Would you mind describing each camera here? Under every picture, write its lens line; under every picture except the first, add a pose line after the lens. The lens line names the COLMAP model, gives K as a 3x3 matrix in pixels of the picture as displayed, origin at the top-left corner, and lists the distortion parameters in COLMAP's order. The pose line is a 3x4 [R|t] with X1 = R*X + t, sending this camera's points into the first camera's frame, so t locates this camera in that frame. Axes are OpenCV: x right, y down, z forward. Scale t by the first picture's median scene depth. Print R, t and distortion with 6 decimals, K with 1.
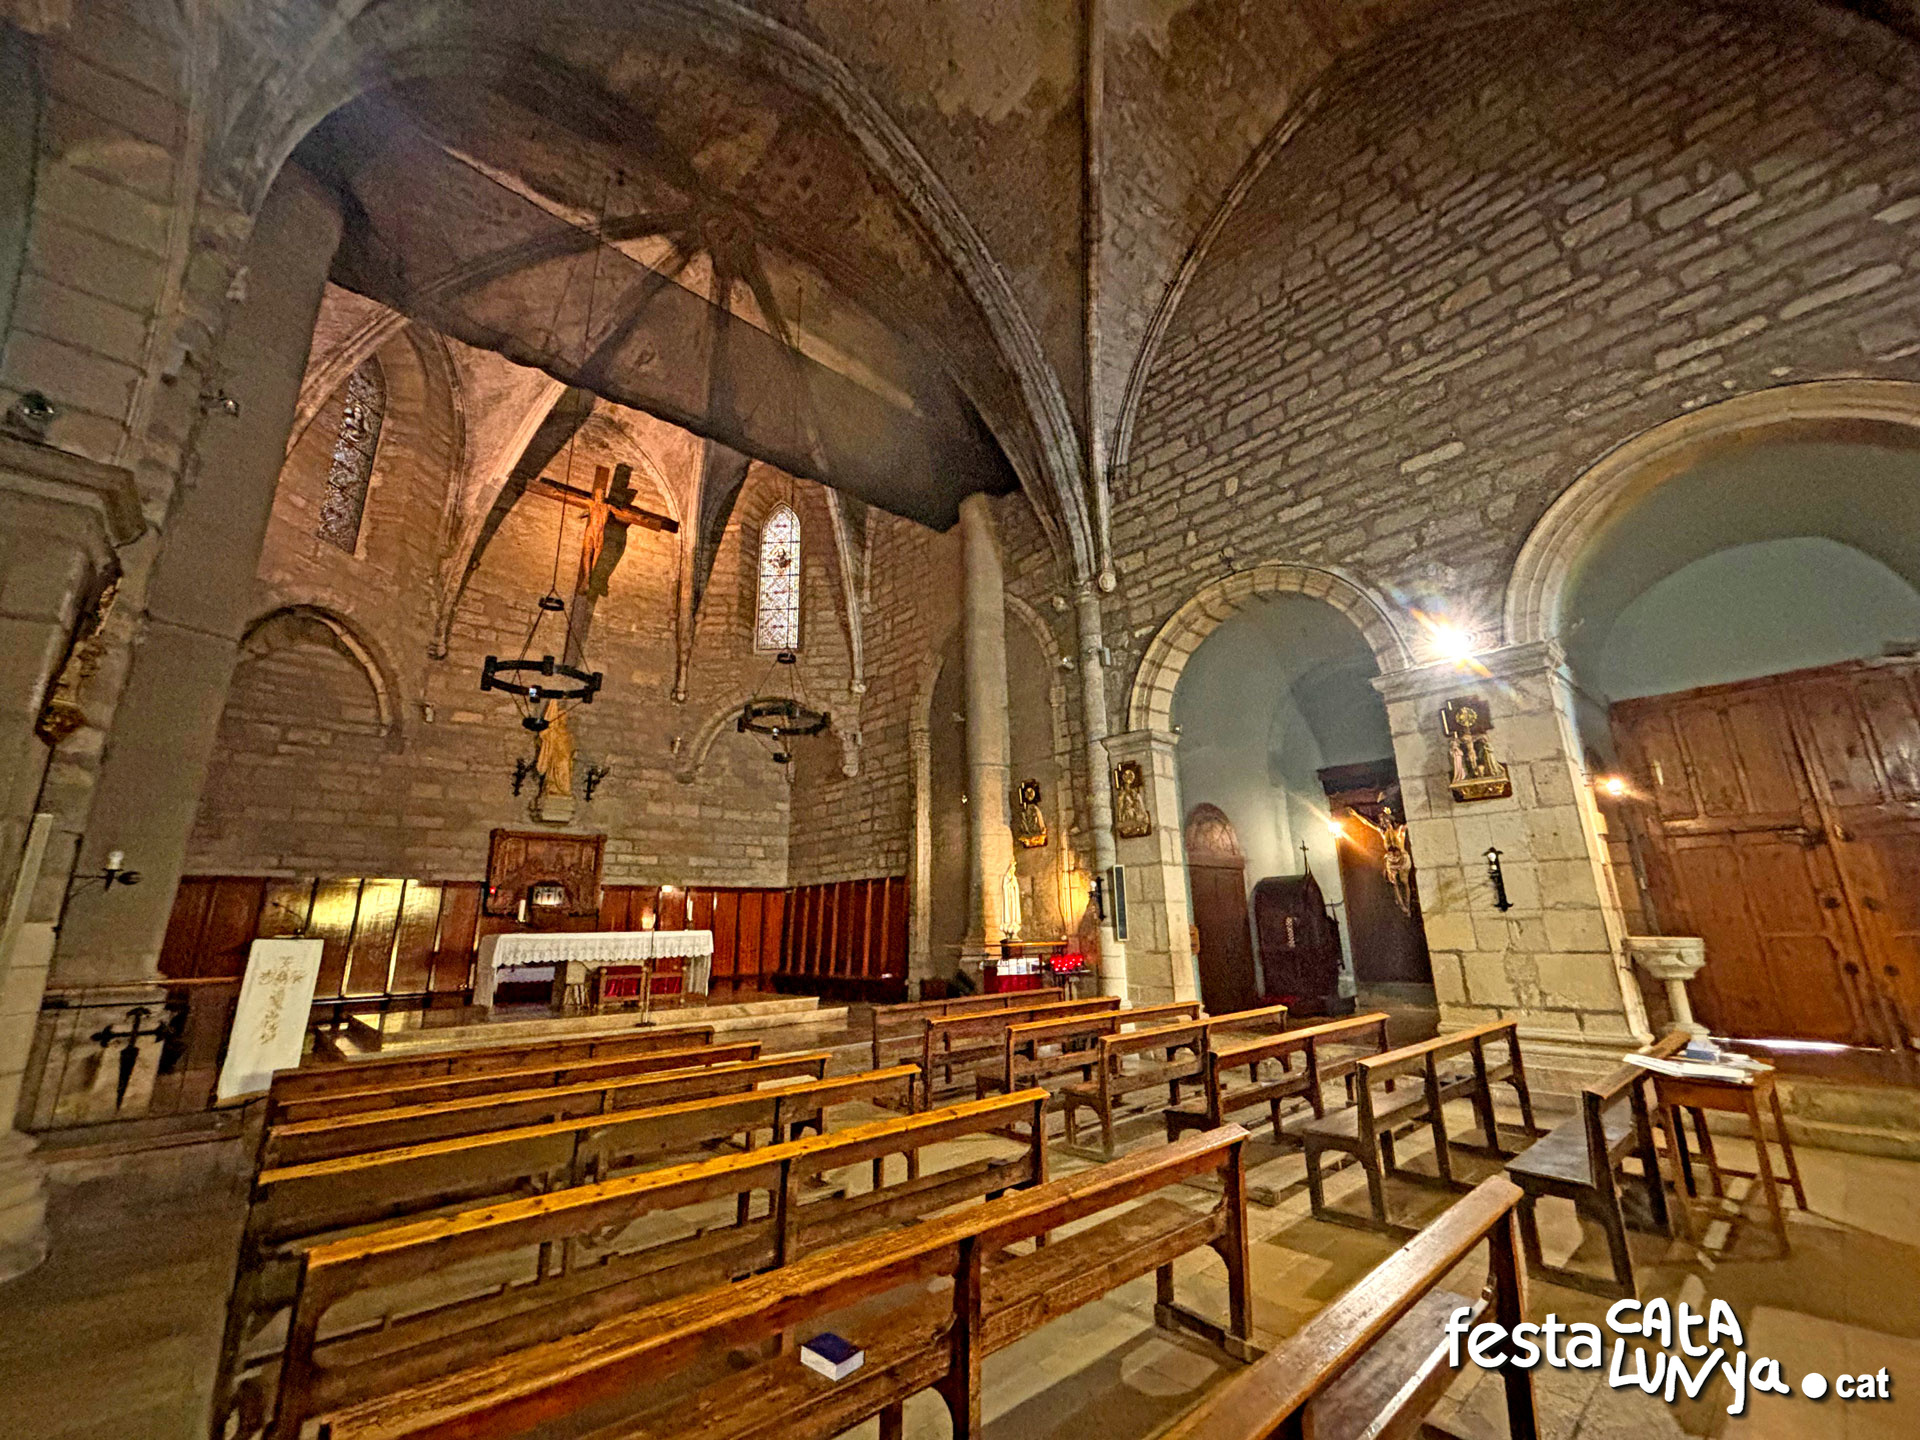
lens RADIAL K [[764.6, 0, 955.6], [0, 764.6, 723.1], [0, 0, 1]] dist [0.003446, 0.000480]
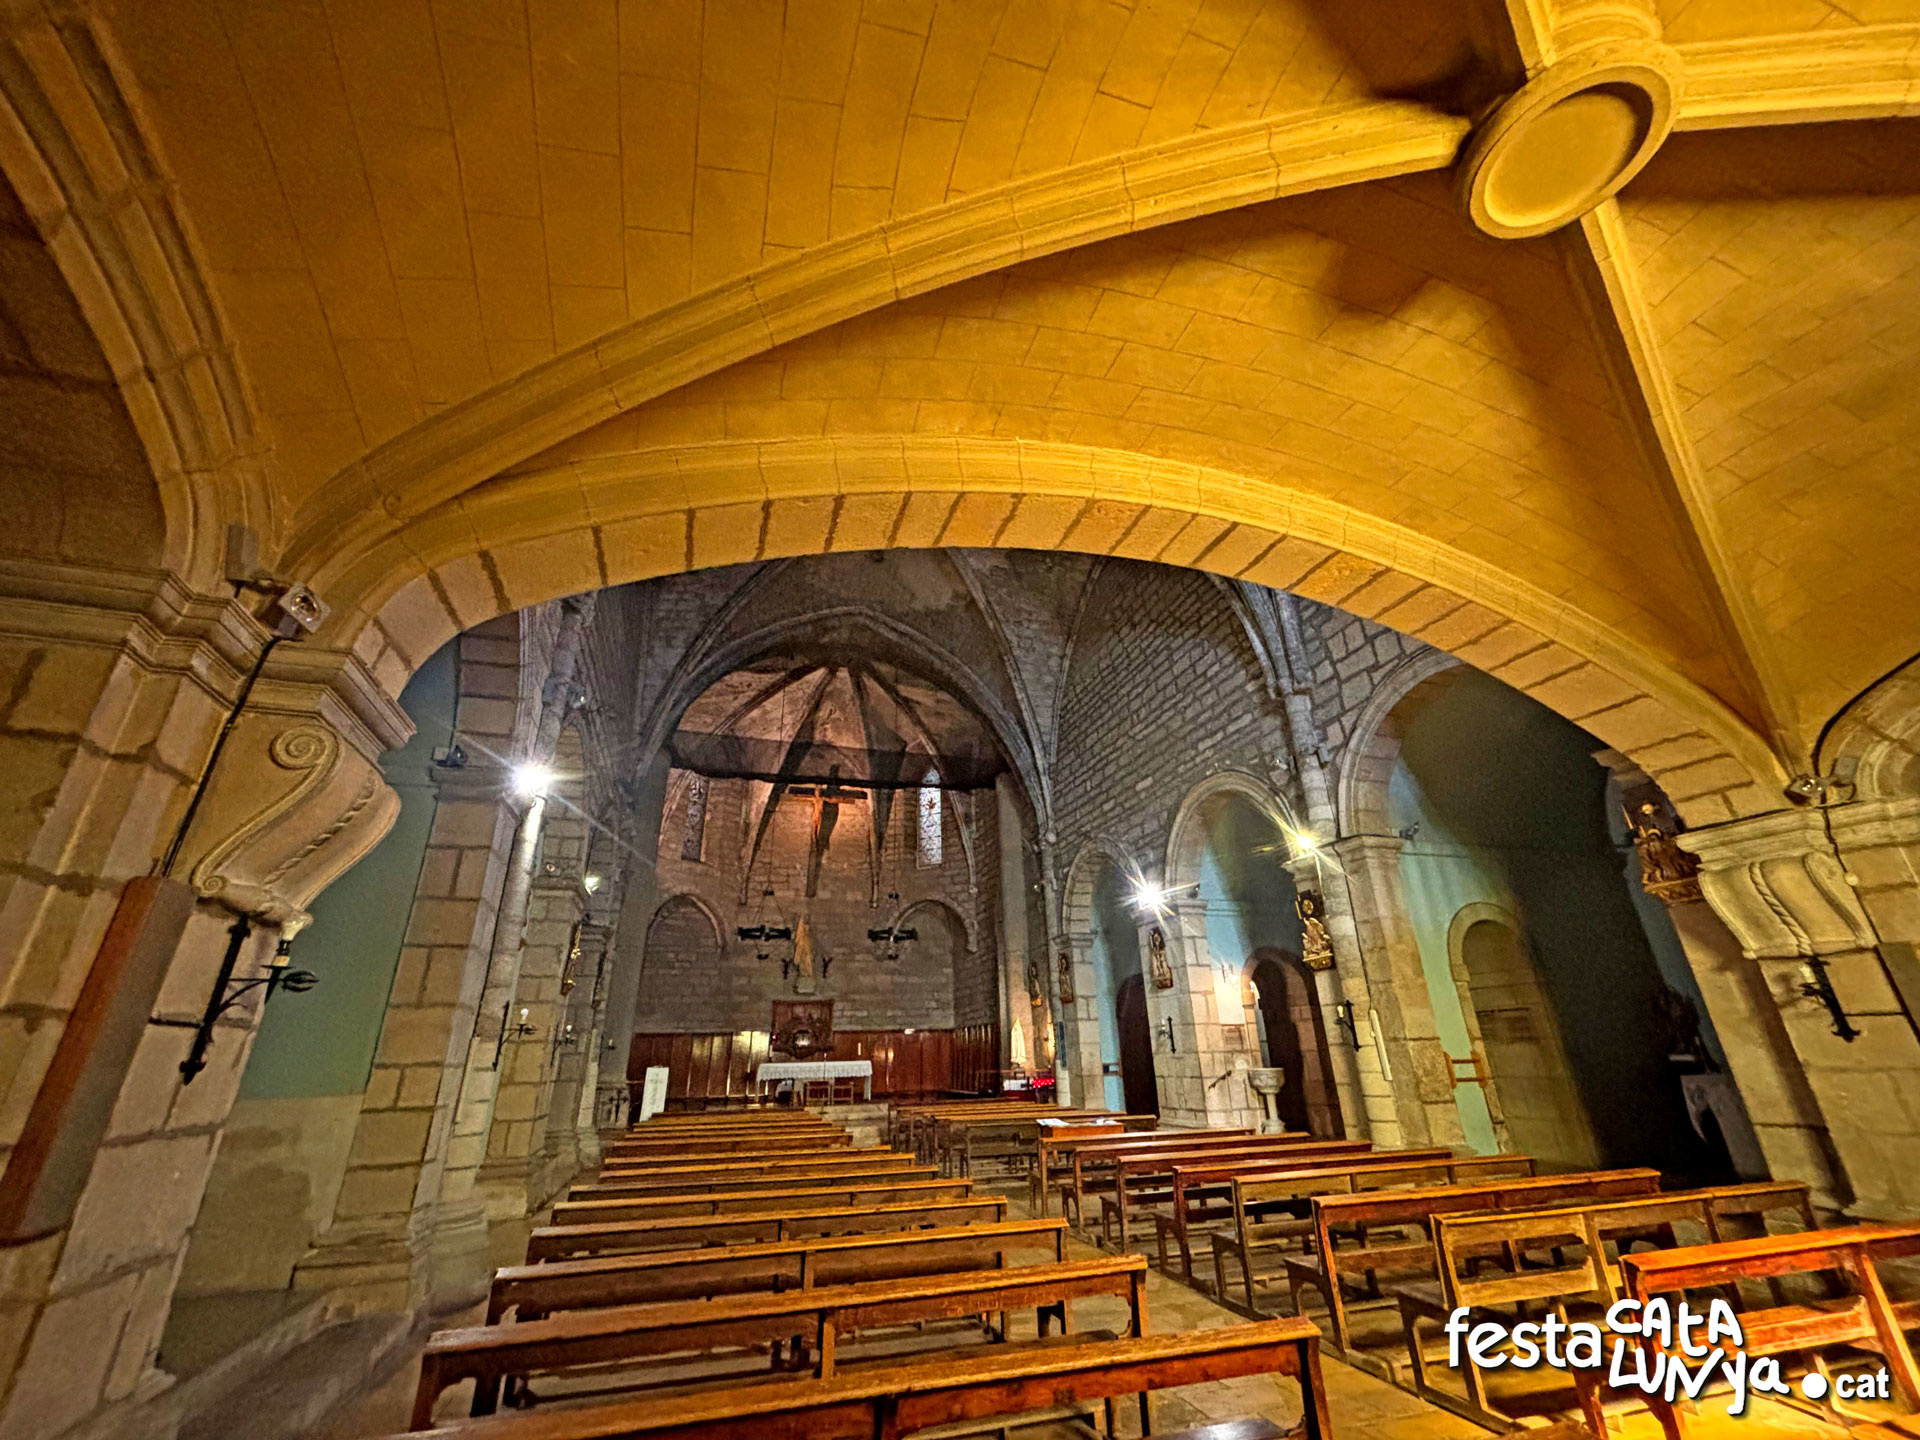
lens RADIAL K [[764.6, 0, 959.3], [0, 764.6, 721.8], [0, 0, 1]] dist [0.003446, 0.000480]
pose [[0.904351, -0.171859, -0.390658, 0.579847], [0.114799, 0.979560, -0.165176, -0.148332], [0.411060, 0.104530, 0.905595, -0.489656]]
